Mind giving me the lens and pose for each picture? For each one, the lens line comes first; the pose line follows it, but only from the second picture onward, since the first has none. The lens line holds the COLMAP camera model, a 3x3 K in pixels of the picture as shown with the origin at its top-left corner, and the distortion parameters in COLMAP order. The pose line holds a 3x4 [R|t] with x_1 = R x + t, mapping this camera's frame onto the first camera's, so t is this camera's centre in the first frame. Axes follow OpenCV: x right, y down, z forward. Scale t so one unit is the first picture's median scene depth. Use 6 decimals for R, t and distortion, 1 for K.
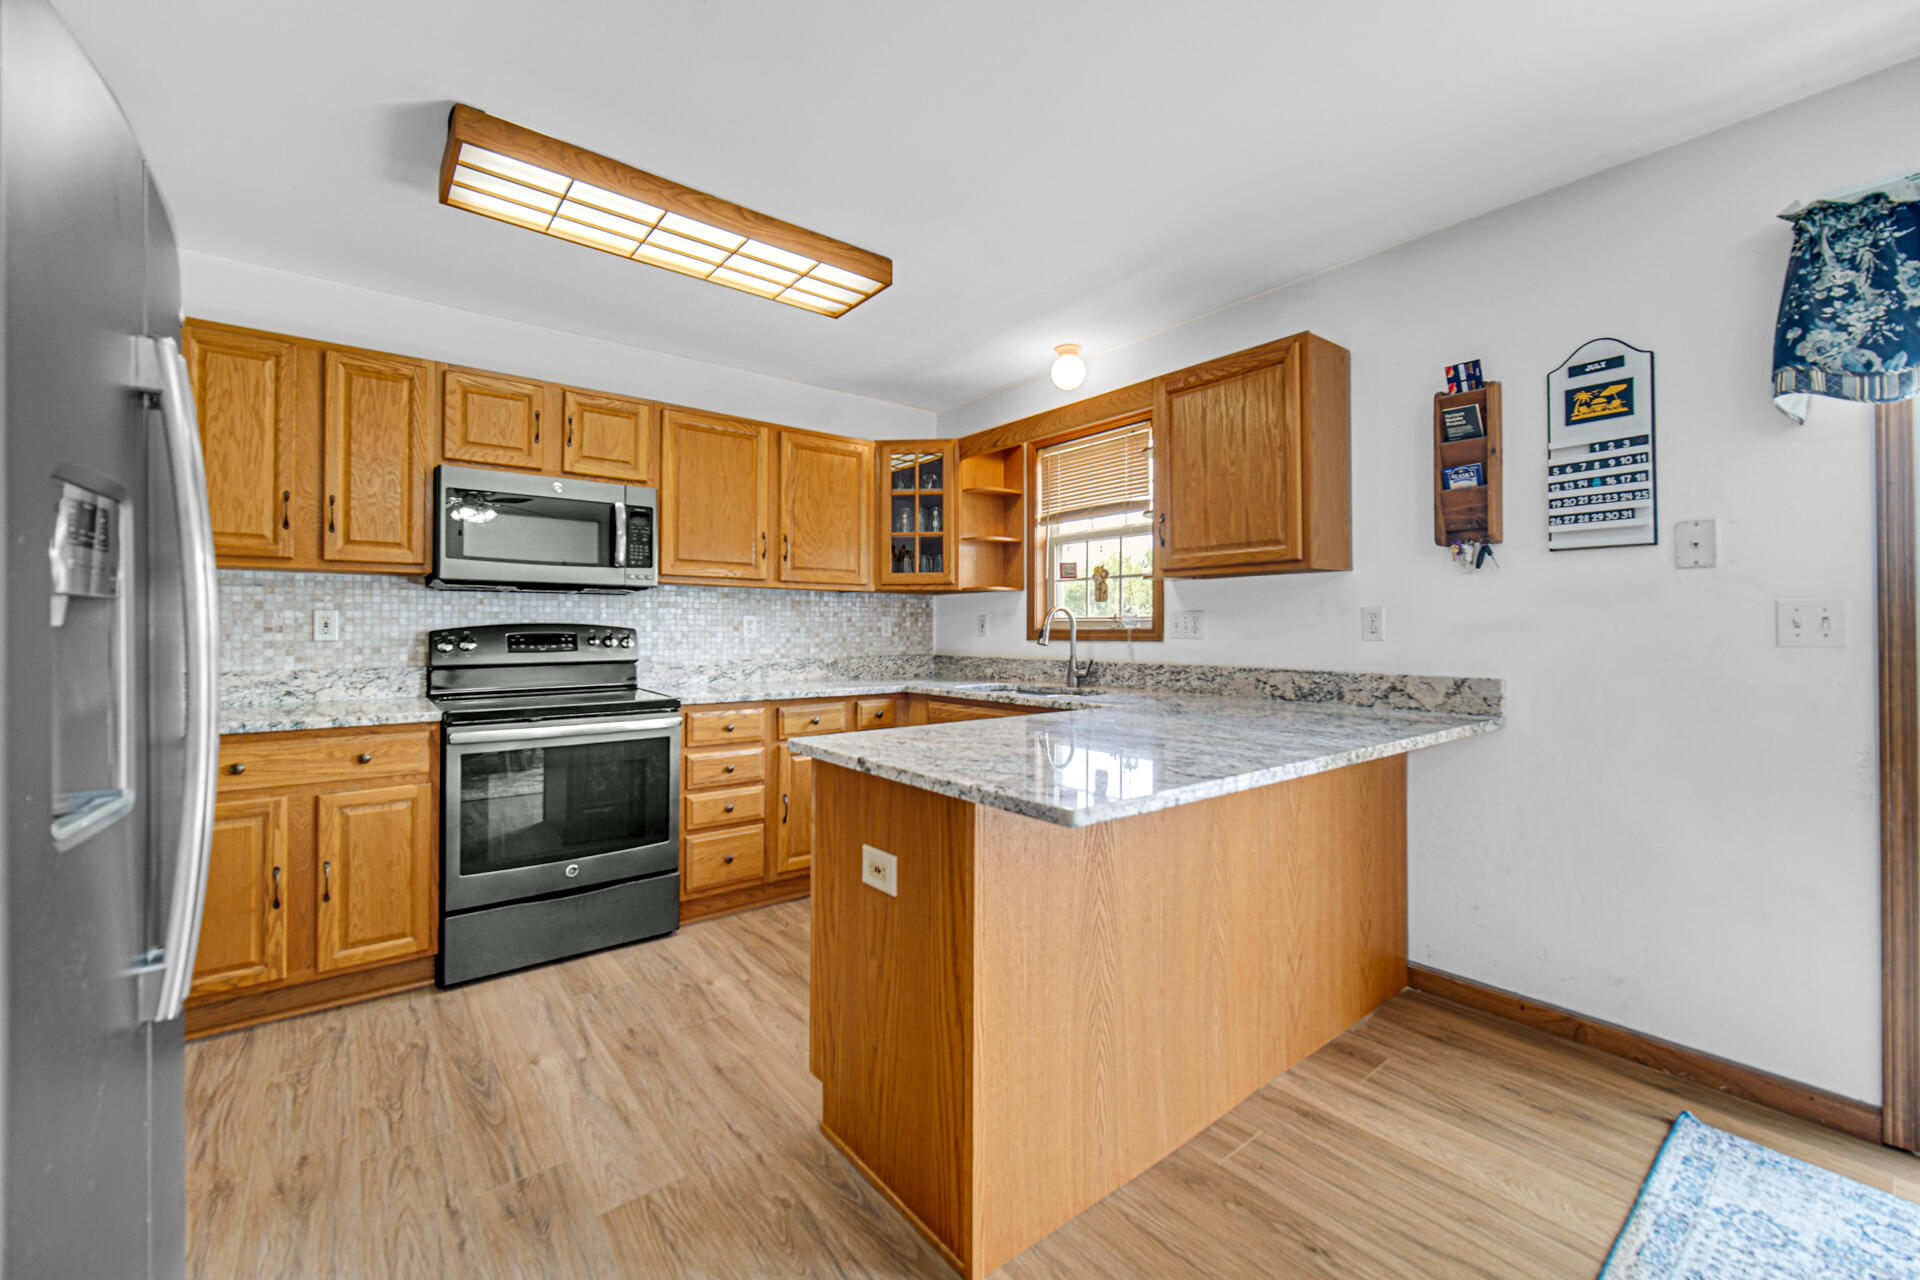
lens RADIAL K [[773.6, 0, 963.3], [0, 773.6, 623.3], [0, 0, 1]] dist [-0.000635, -0.000169]
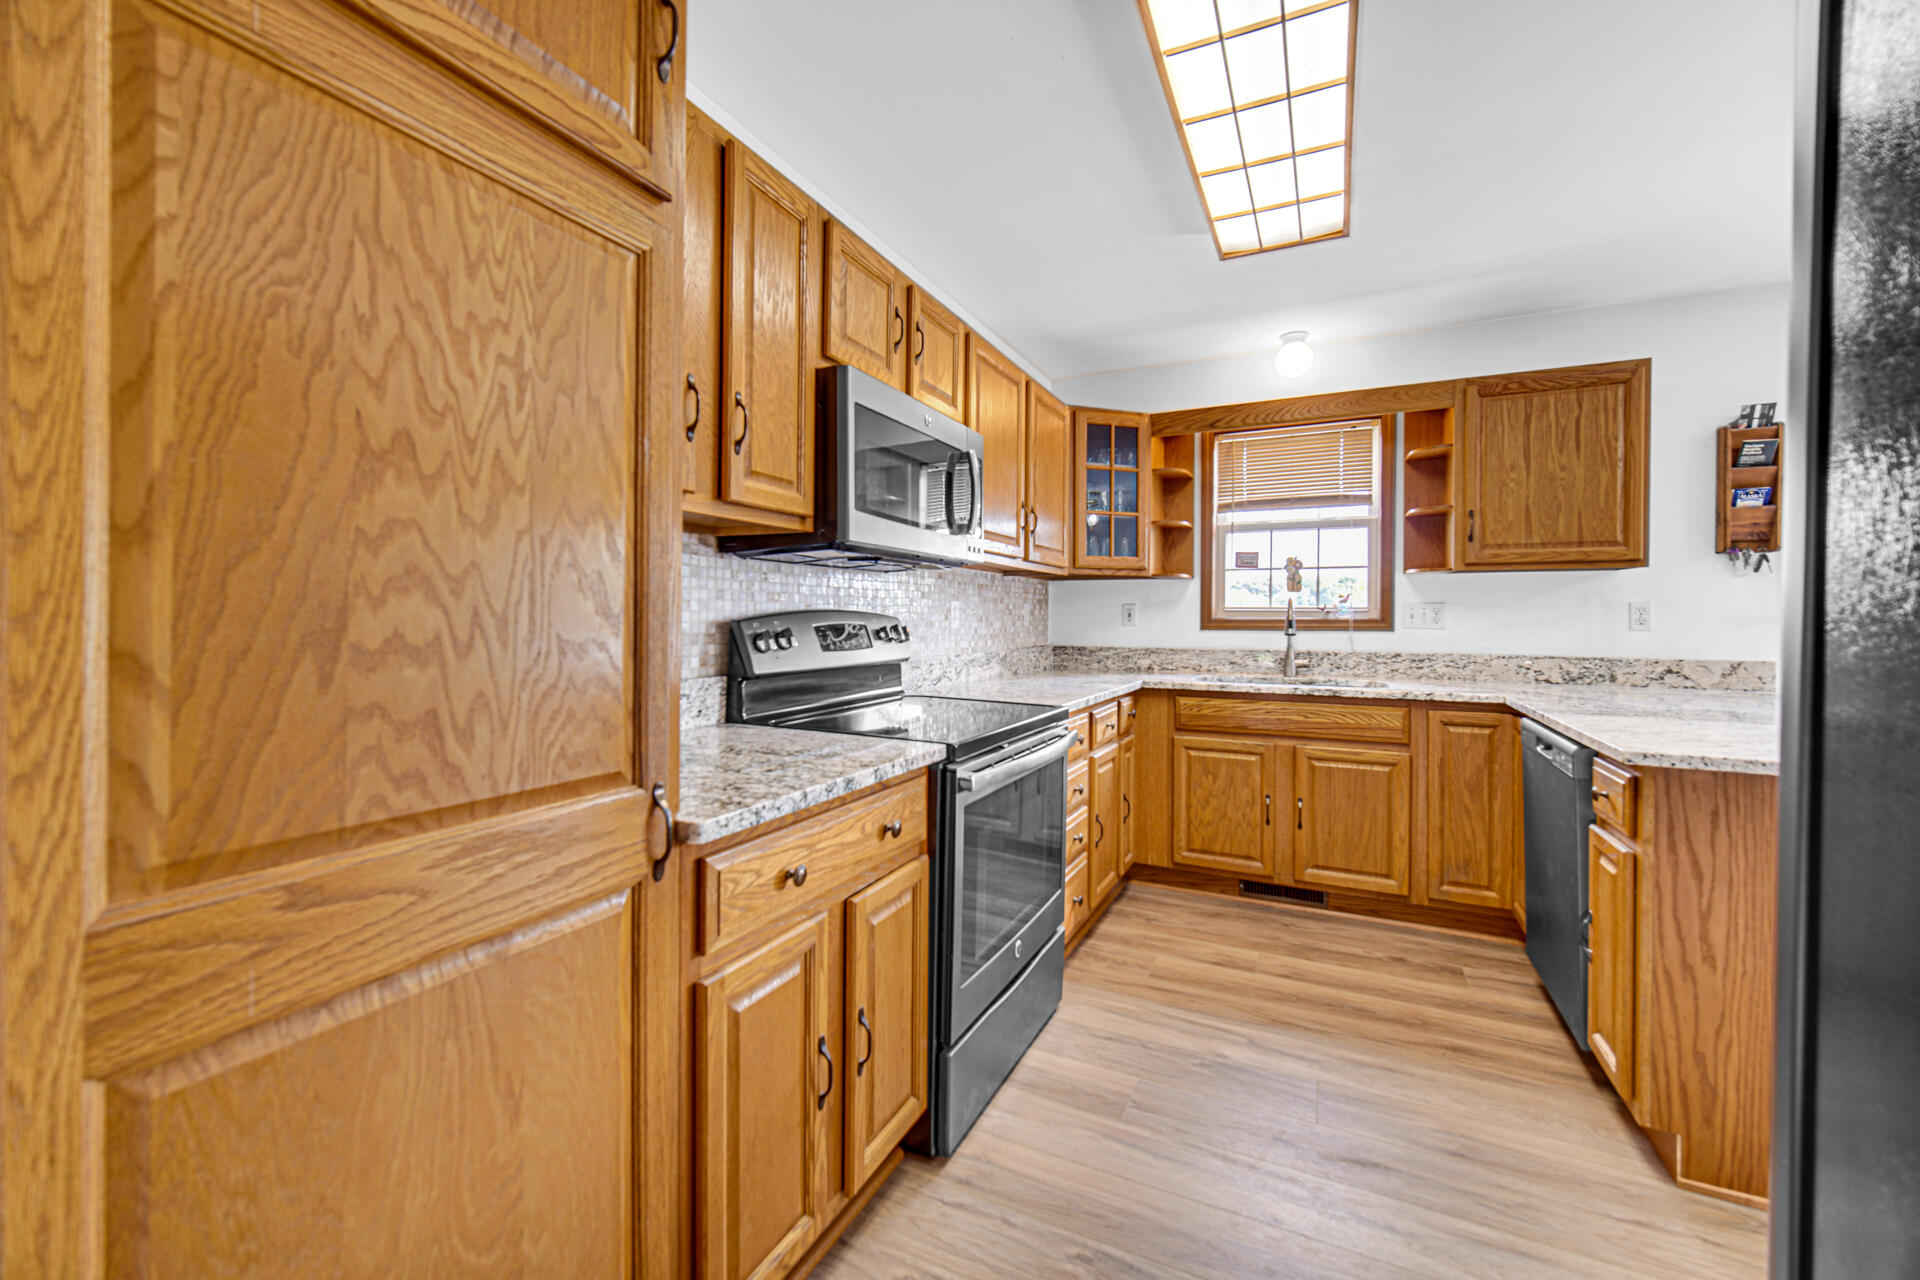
lens RADIAL K [[761.6, 0, 962.4], [0, 761.6, 623.3], [0, 0, 1]] dist [-0.001039, -0.000055]
pose [[0.906048, 0.000177, 0.423175, -0.737557], [-0.008032, 0.999827, 0.016777, -0.000005], [-0.423099, -0.018599, 0.905892, 0.322548]]
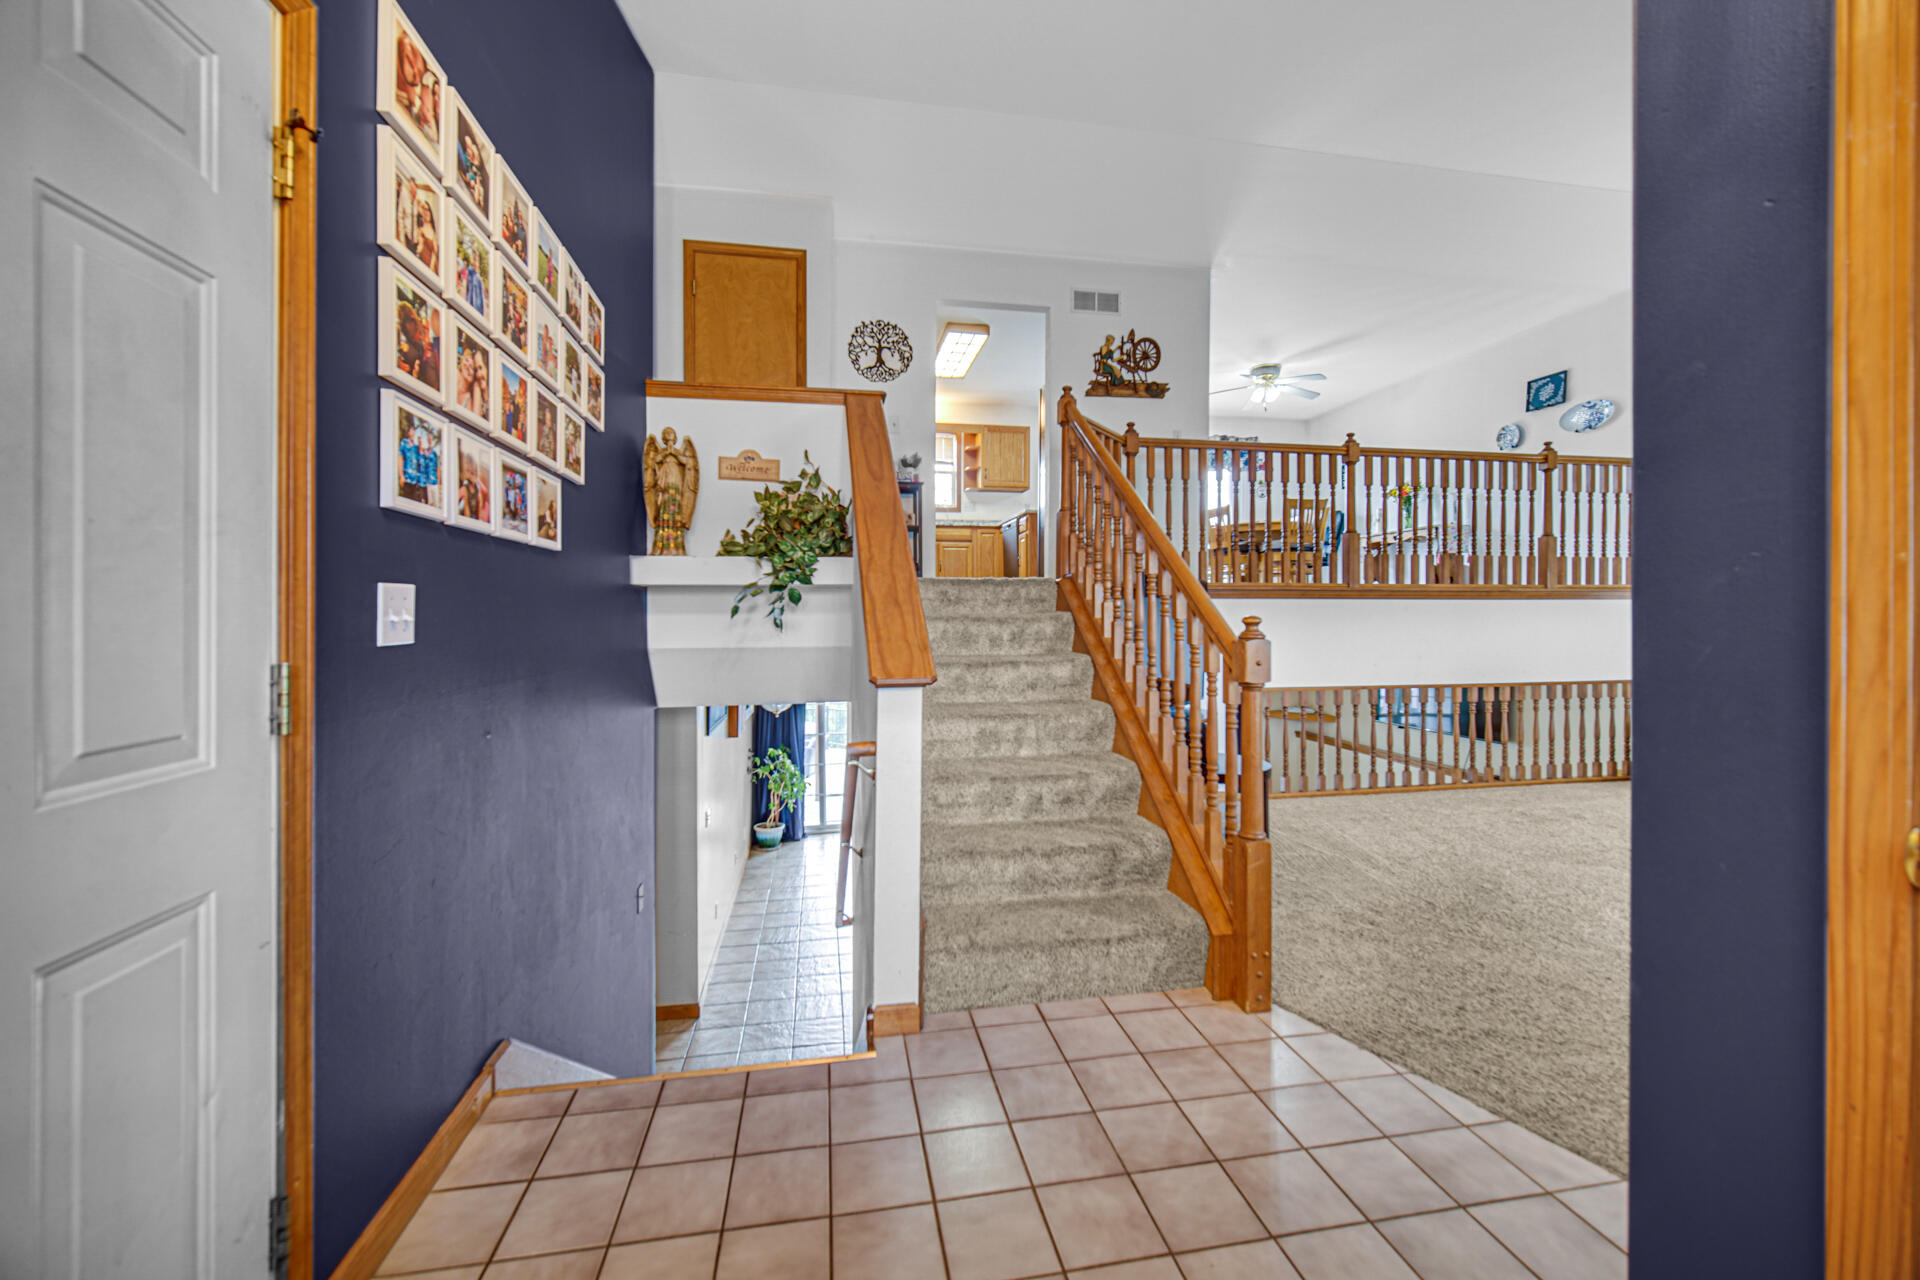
lens RADIAL K [[761.6, 0, 962.4], [0, 761.6, 623.3], [0, 0, 1]] dist [-0.001039, -0.000055]
pose [[0.475508, -0.009055, 0.879665, -2.285019], [-0.004711, 0.999906, 0.012839, 0.406883], [-0.879699, -0.010249, 0.475421, -0.354904]]
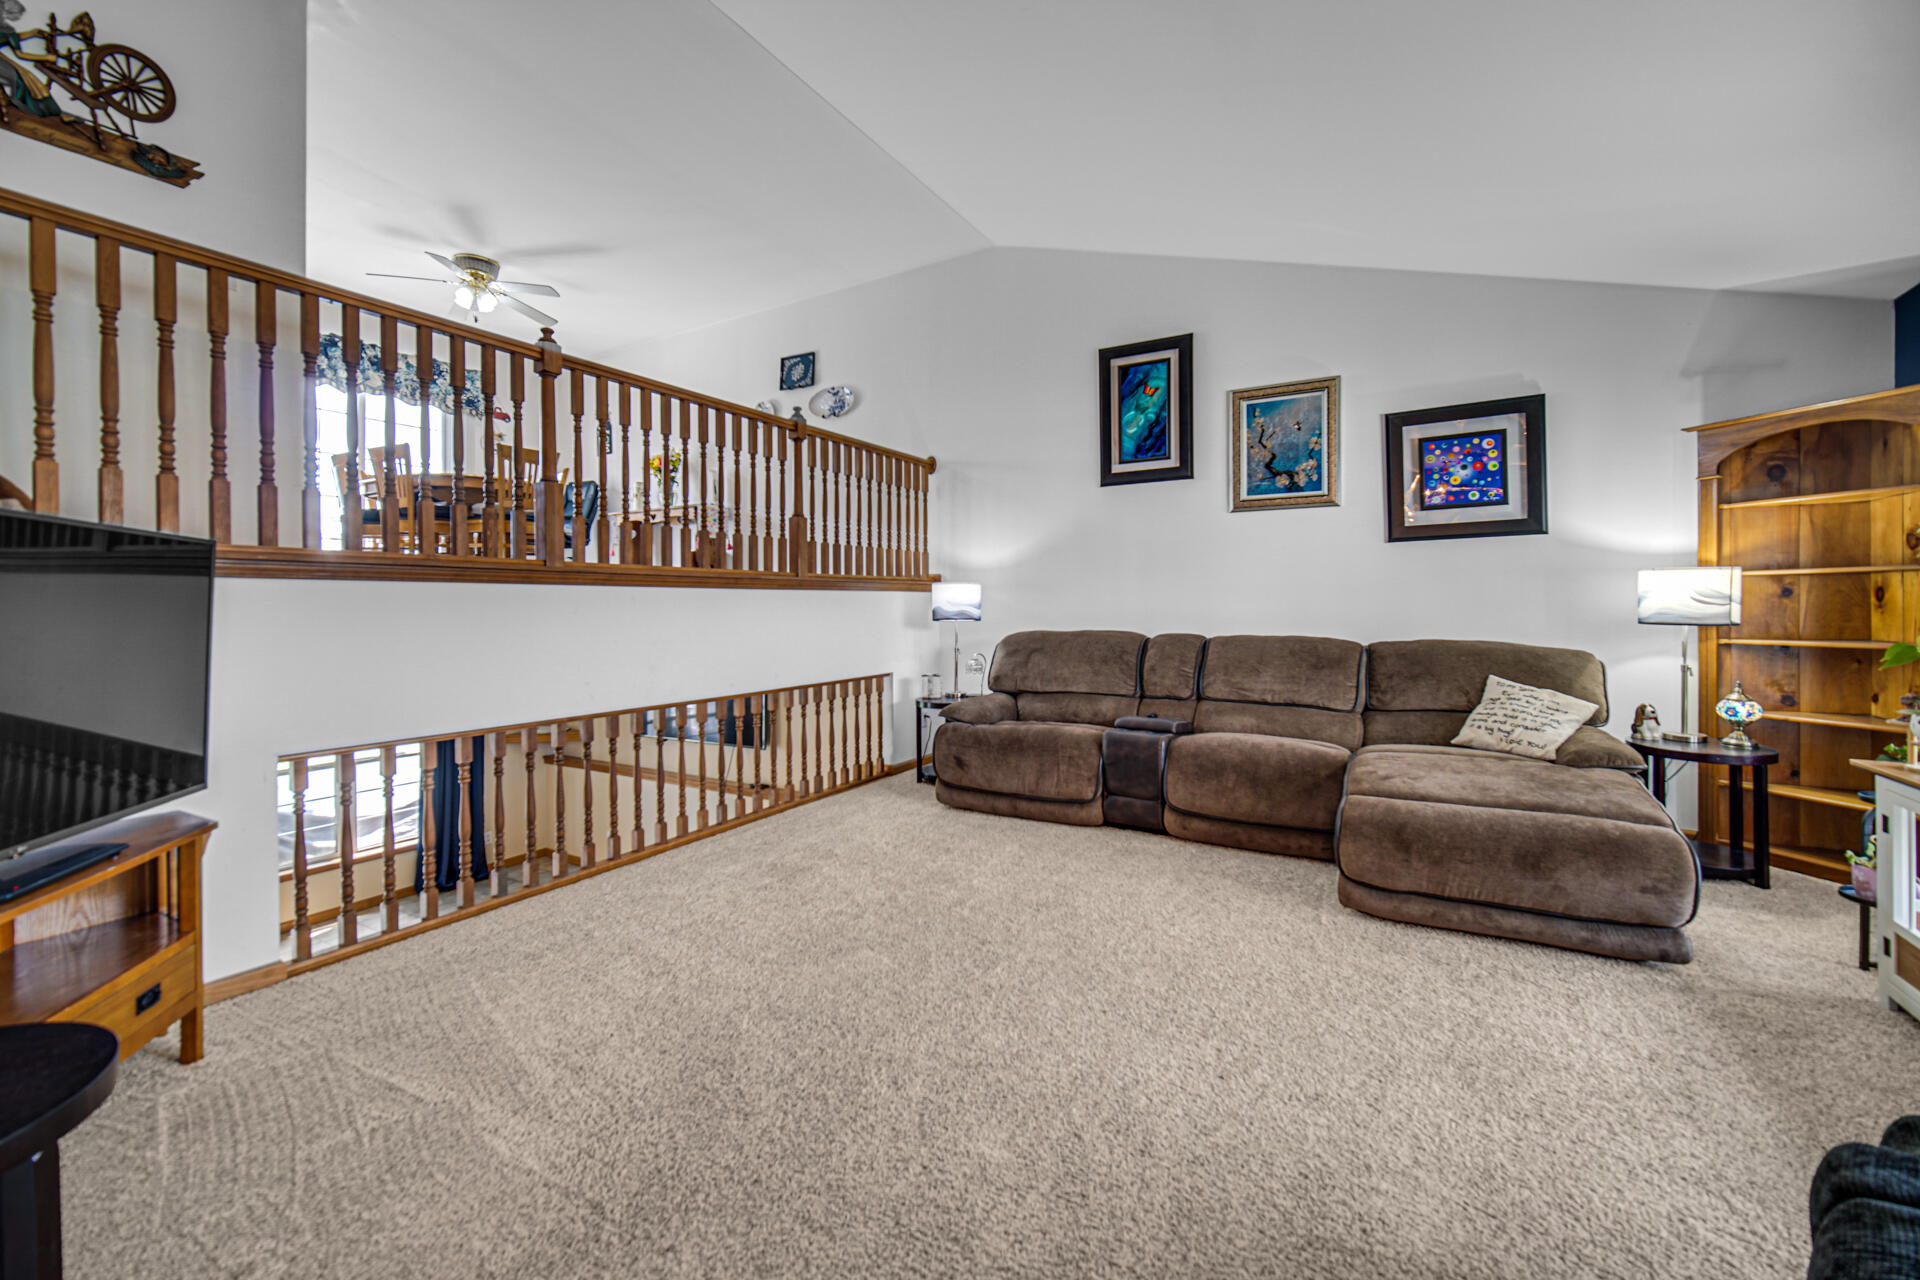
lens RADIAL K [[767.5, 0, 960.9], [0, 767.5, 610.9], [0, 0, 1]] dist [0.000772, 0.000674]
pose [[-0.352803, -0.003902, 0.935690, -1.692689], [-0.002275, 0.999992, 0.003313, 0.403835], [-0.935695, -0.000959, -0.352809, -0.460731]]
